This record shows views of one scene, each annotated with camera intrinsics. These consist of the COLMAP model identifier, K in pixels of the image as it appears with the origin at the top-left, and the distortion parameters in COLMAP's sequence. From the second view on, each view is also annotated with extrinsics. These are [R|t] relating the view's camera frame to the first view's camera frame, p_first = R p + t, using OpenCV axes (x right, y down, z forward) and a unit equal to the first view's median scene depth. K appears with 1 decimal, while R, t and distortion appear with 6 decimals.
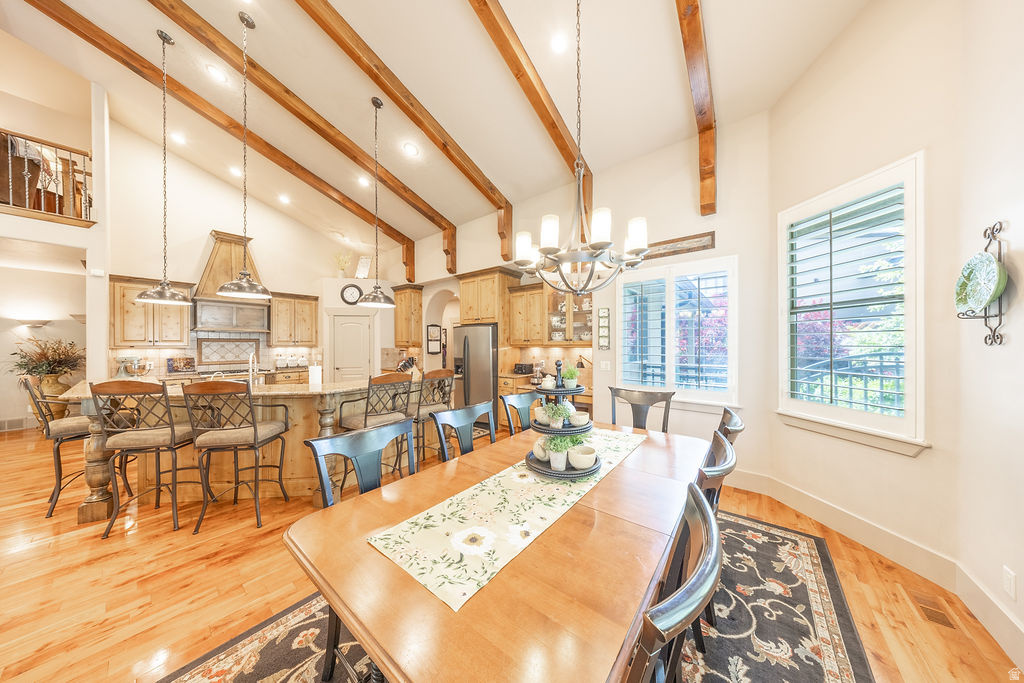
lens RADIAL K [[300.7, 0, 509.8], [0, 300.7, 344.8], [0, 0, 1]] dist [0.005503, 0.000680]
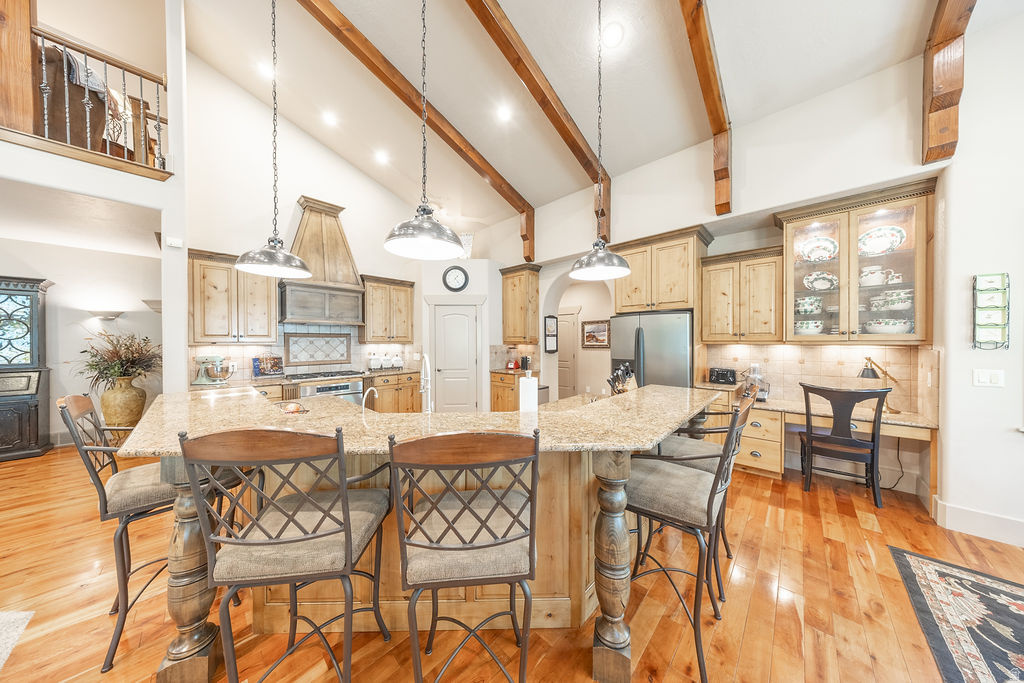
lens RADIAL K [[300.7, 0, 512.8], [0, 300.7, 344.7], [0, 0, 1]] dist [0.005503, 0.000680]
pose [[0.996350, 0.001196, -0.085359, -0.378412], [-0.000447, 0.999961, 0.008792, 0.002735], [0.085366, -0.008722, 0.996311, 0.266890]]
